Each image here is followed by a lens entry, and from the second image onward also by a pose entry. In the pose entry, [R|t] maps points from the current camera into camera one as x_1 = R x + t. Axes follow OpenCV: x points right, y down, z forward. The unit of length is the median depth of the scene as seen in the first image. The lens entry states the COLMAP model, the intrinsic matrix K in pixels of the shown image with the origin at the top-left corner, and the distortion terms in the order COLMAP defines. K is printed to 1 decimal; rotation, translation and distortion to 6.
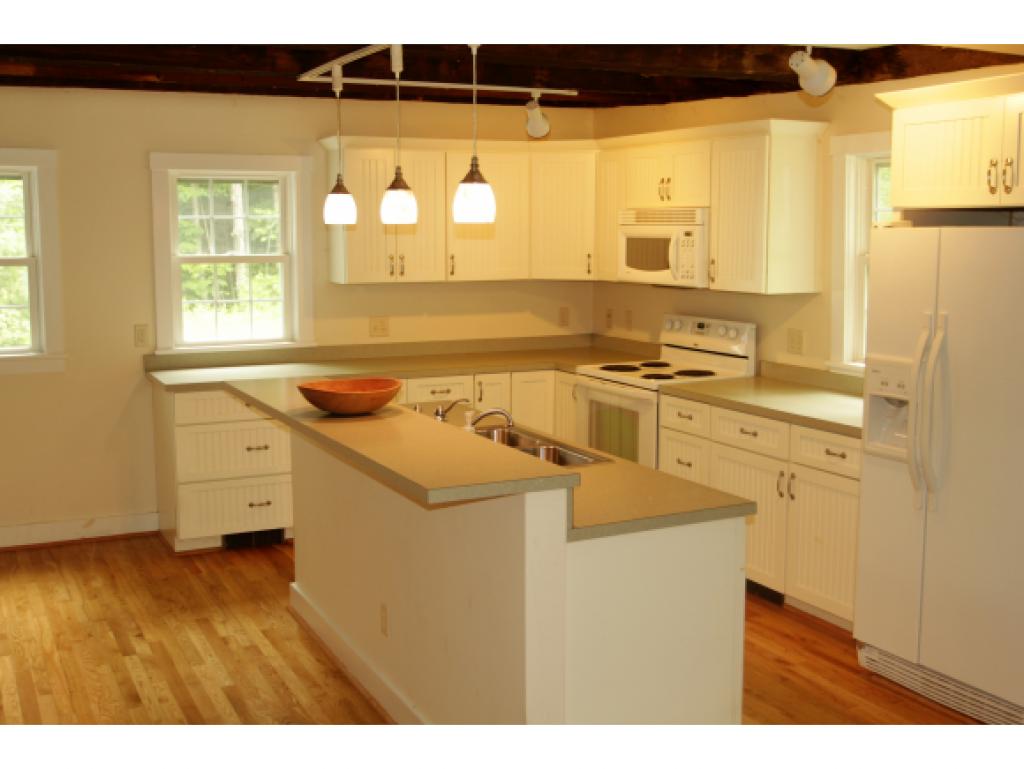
lens RADIAL K [[1163.8, 0, 517.2], [0, 1163.8, 386.3], [0, 0, 1]] dist [-0.042511, 0.000000]
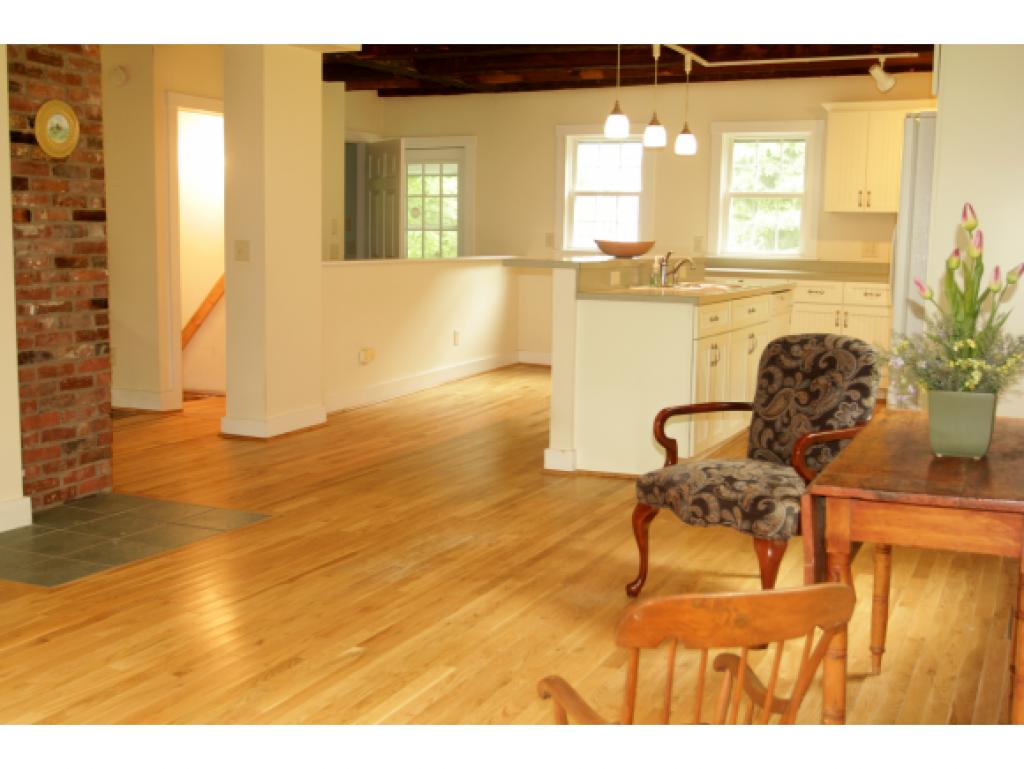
lens RADIAL K [[1163.8, 0, 485.4], [0, 1163.8, 394.7], [0, 0, 1]] dist [-0.042511, 0.000000]
pose [[0.593887, 0.123357, -0.795036, 0.783024], [-0.128562, 0.990029, 0.057577, 0.105227], [0.794211, 0.068017, 0.603824, -0.132575]]
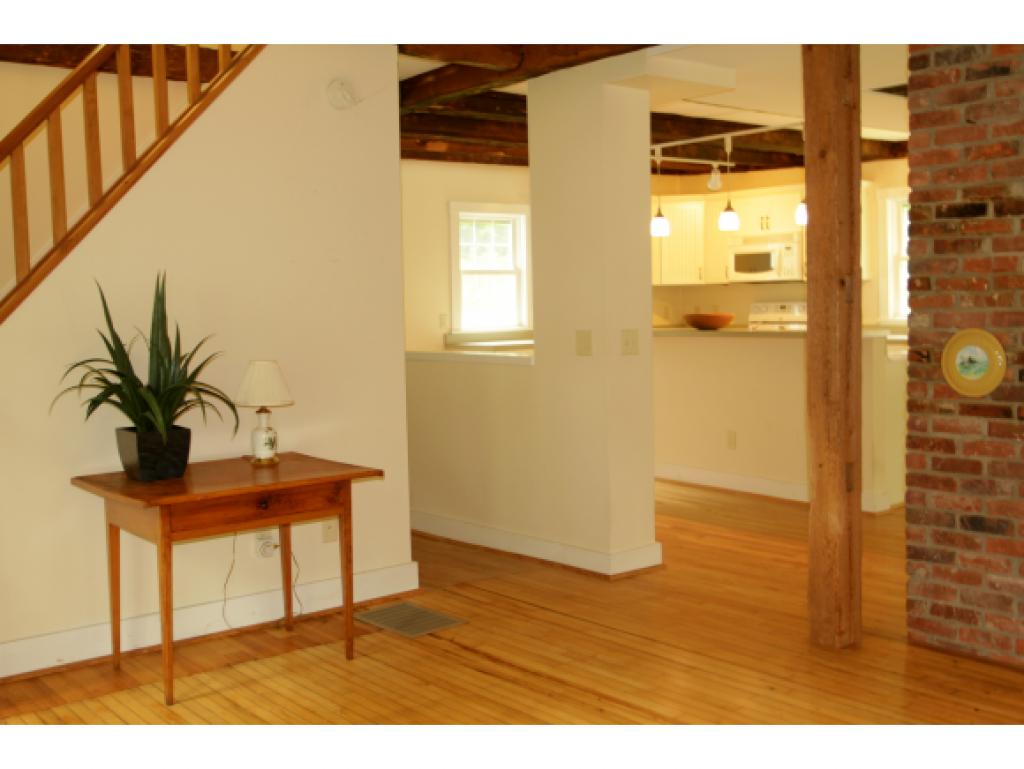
lens RADIAL K [[1163.8, 0, 510.8], [0, 1163.8, 386.2], [0, 0, 1]] dist [-0.042511, 0.000000]
pose [[0.978723, -0.036532, 0.201910, -0.579315], [0.049675, 0.996937, -0.060414, 0.145852], [-0.199084, 0.069158, 0.977539, -0.533007]]
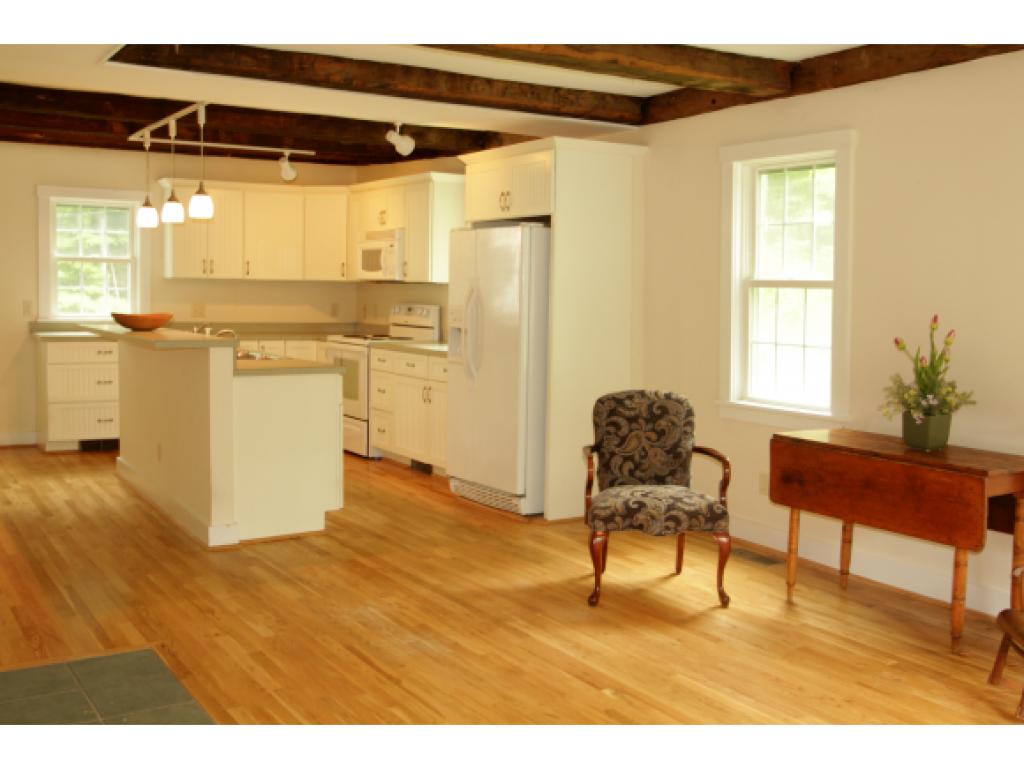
lens RADIAL K [[1118.8, 0, 512.3], [0, 1118.8, 385.8], [0, 0, 1]] dist [-0.022220, 0.000000]
pose [[0.997136, 0.014185, 0.074289, 0.196451], [-0.010306, 0.998577, -0.052329, 0.129101], [-0.074925, 0.051413, 0.995863, -0.477868]]
